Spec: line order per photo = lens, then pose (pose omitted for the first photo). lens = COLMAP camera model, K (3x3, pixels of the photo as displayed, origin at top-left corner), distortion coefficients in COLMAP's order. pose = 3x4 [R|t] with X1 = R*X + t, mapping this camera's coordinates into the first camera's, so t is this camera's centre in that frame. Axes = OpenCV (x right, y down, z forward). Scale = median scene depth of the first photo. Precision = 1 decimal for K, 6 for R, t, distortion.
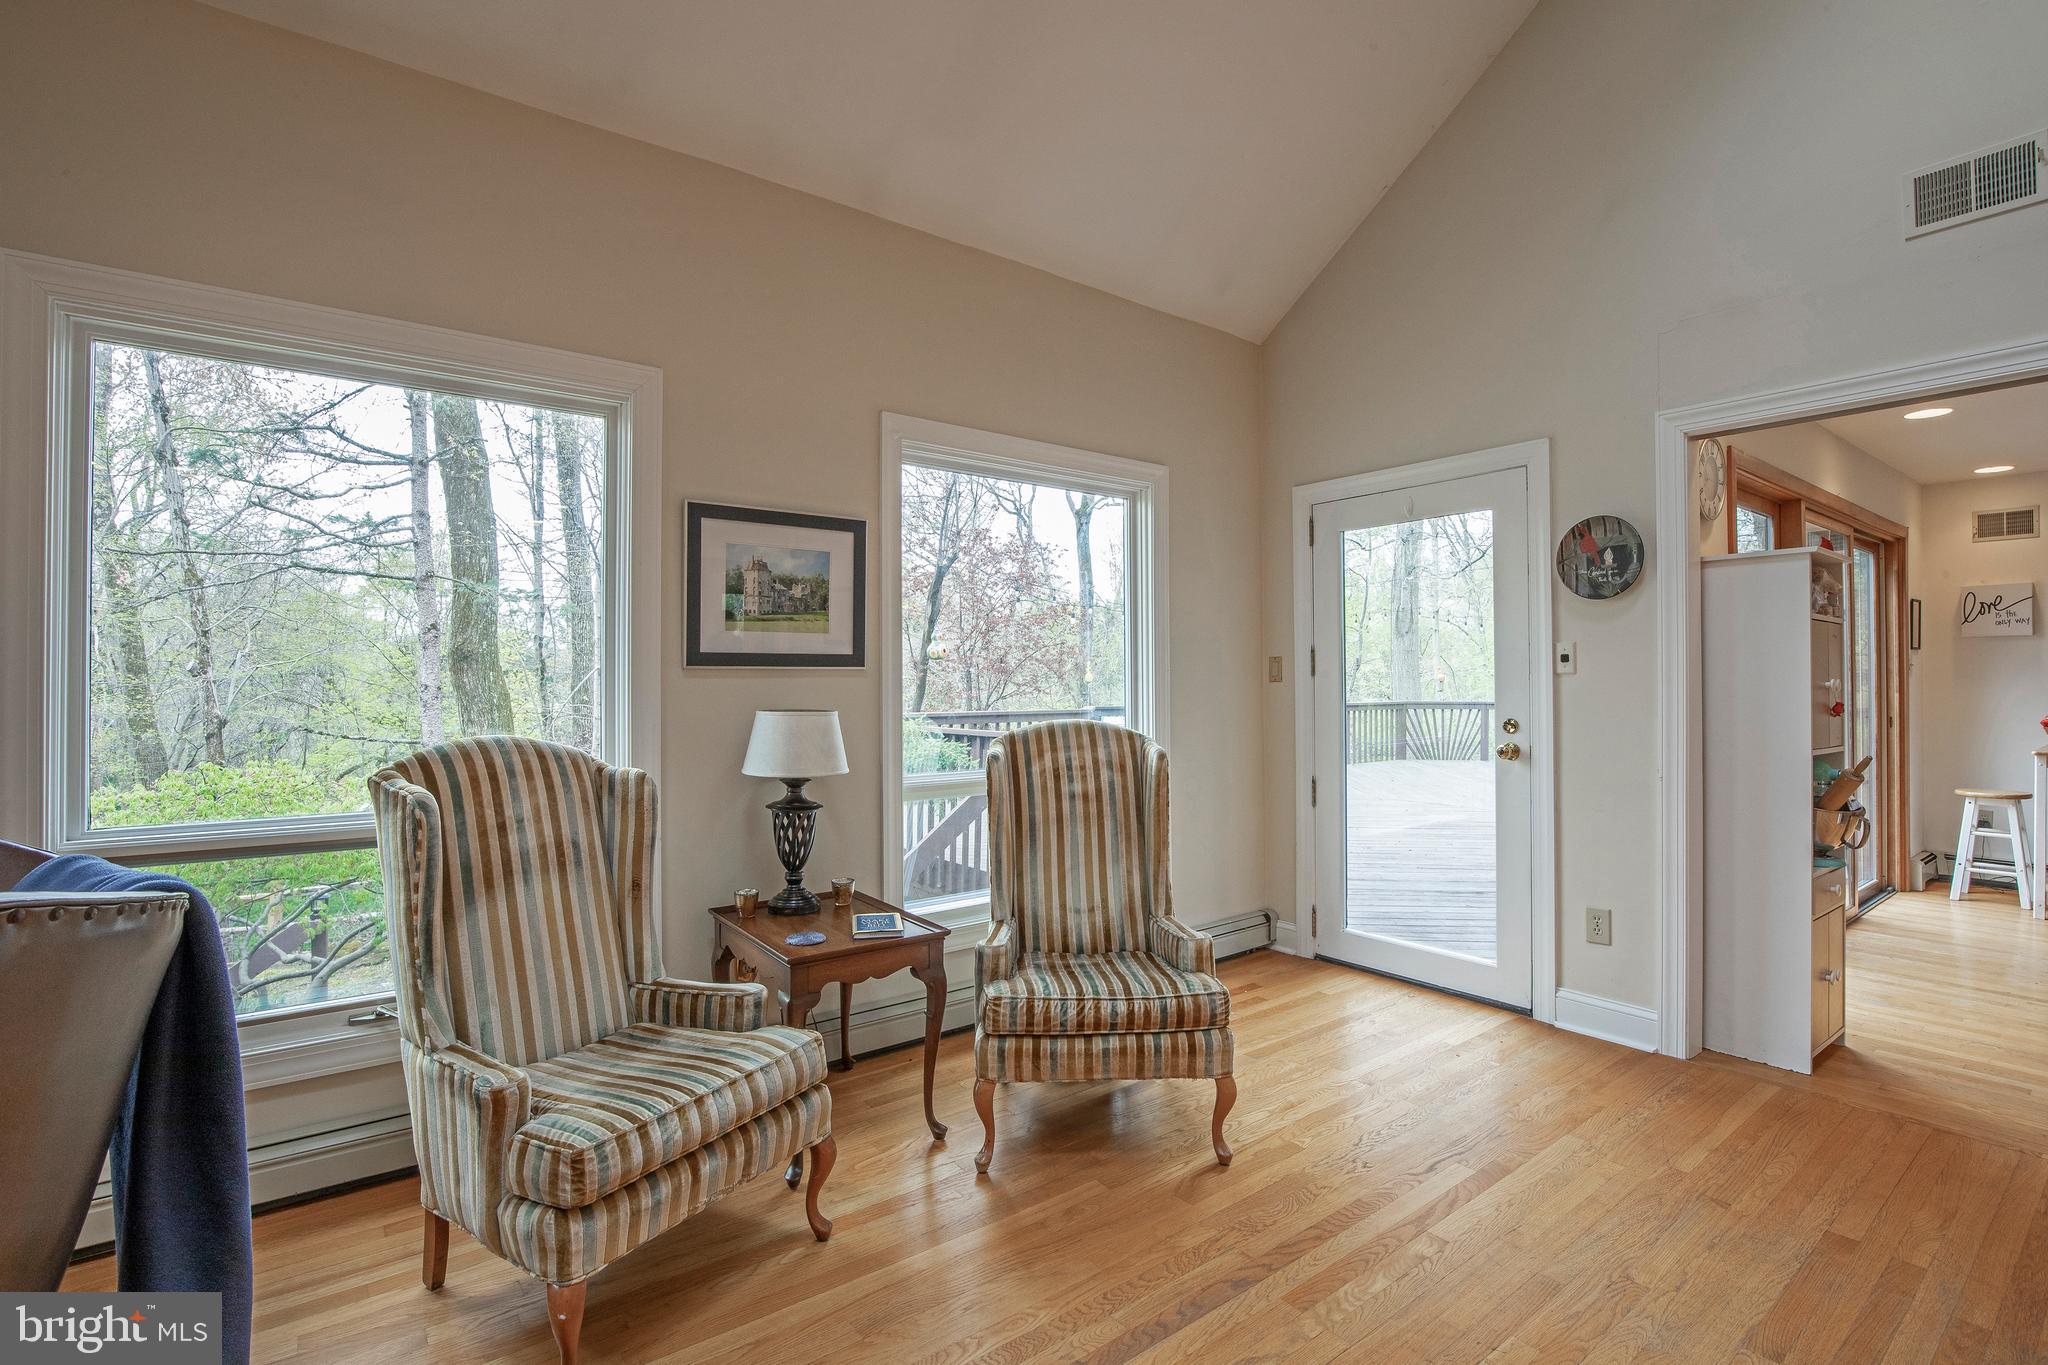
lens RADIAL K [[950.7, 0, 1031.9], [0, 950.7, 672.6], [0, 0, 1]] dist [-0.040244, 0.013826]
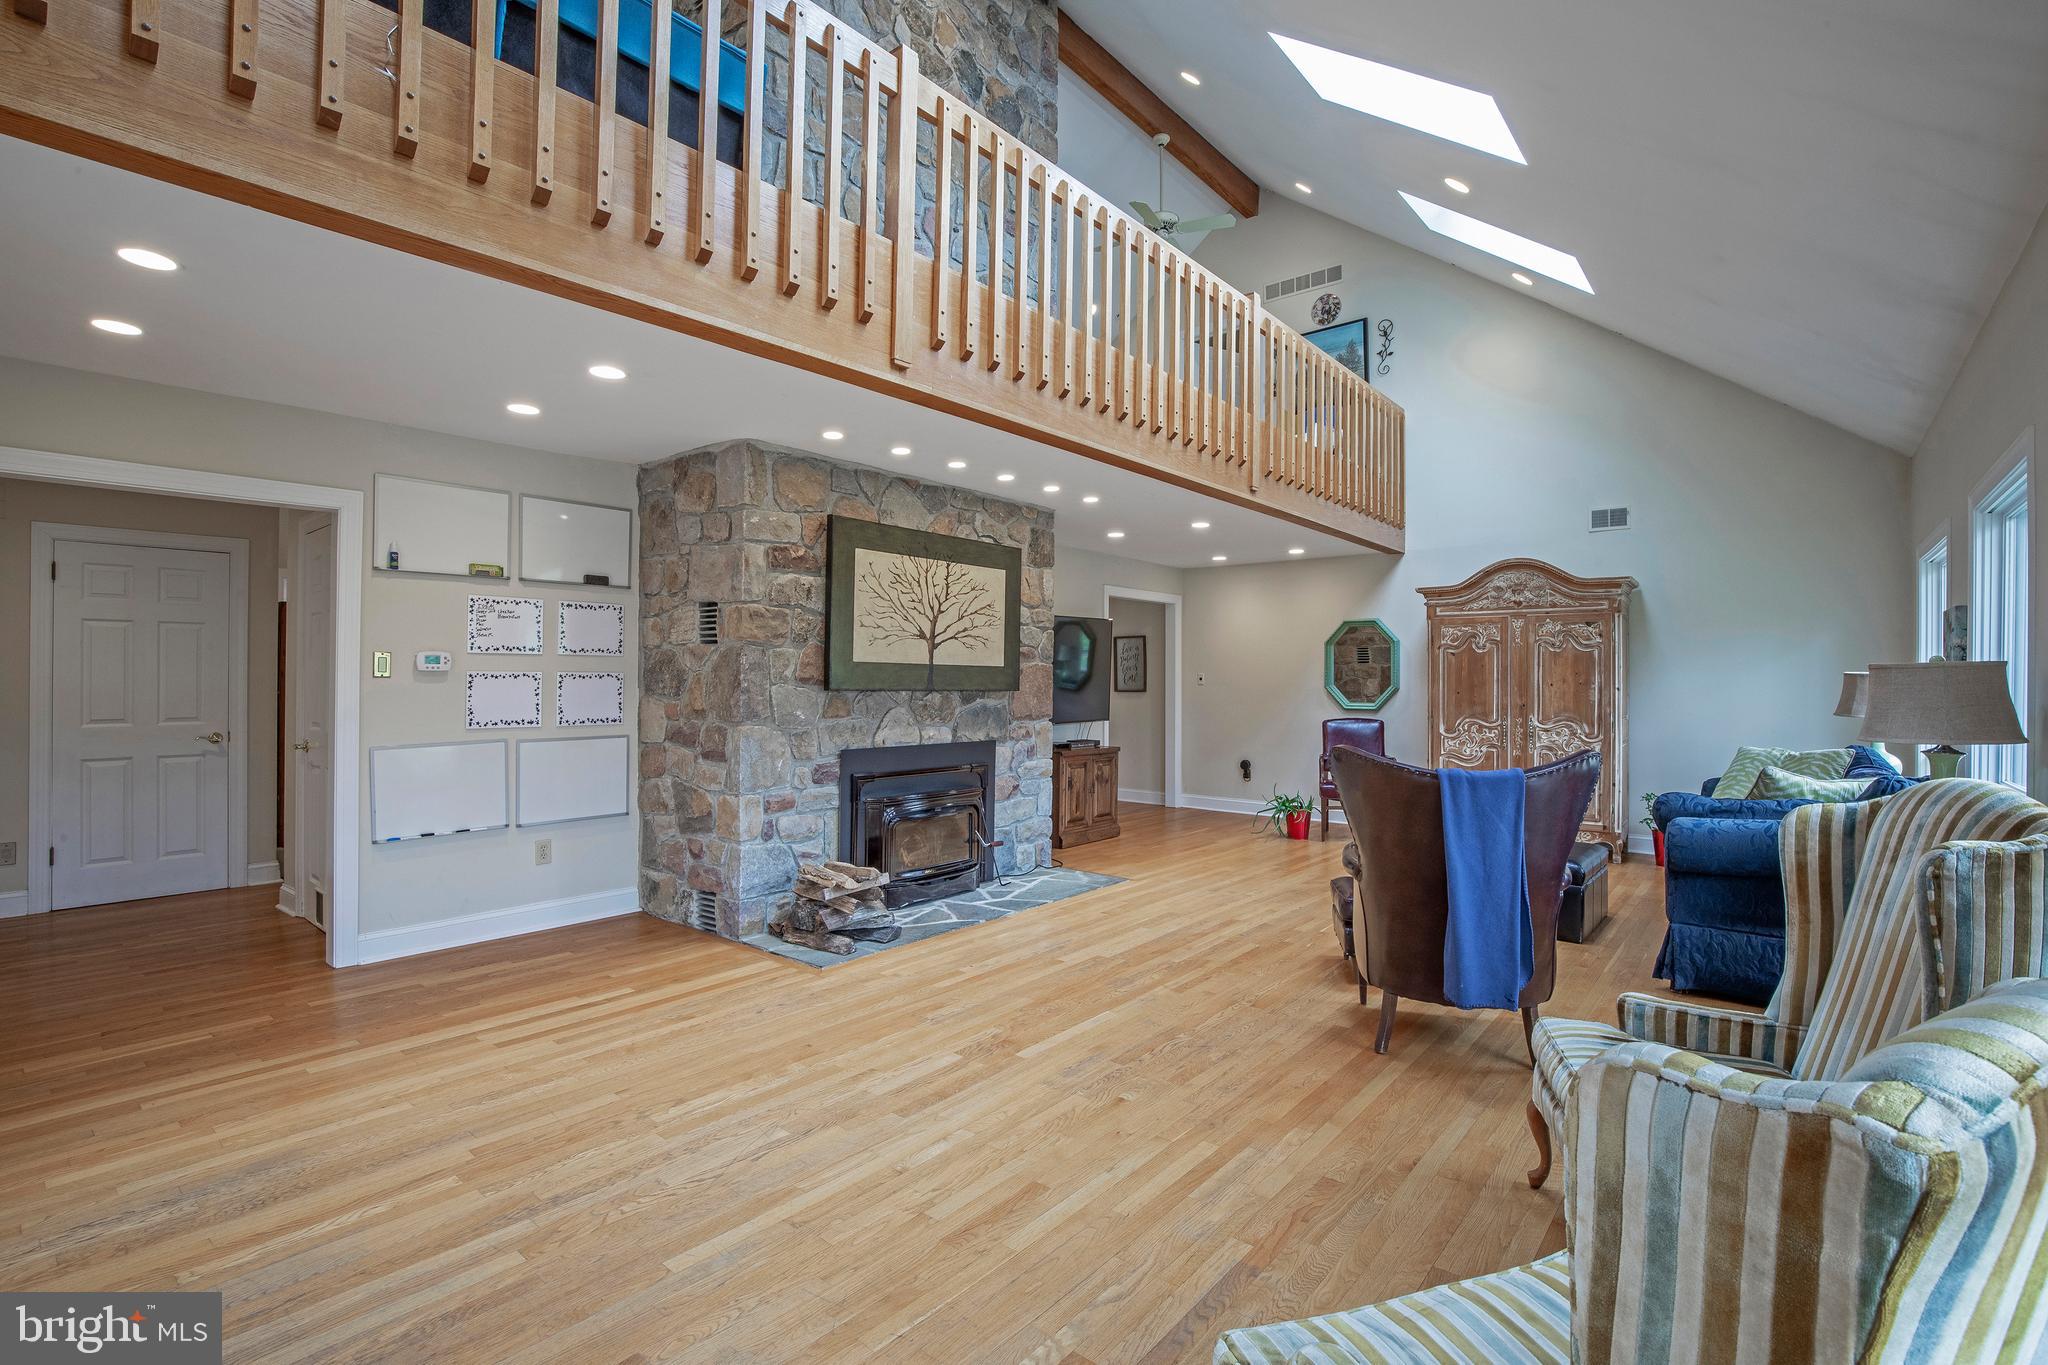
lens RADIAL K [[939.7, 0, 1031.7], [0, 939.7, 673.0], [0, 0, 1]] dist [-0.034207, 0.005687]
pose [[-0.974674, -0.004992, -0.223577, 0.339746], [-0.001847, 0.999896, -0.014275, -0.013994], [0.223625, -0.013500, -0.974582, 1.183615]]
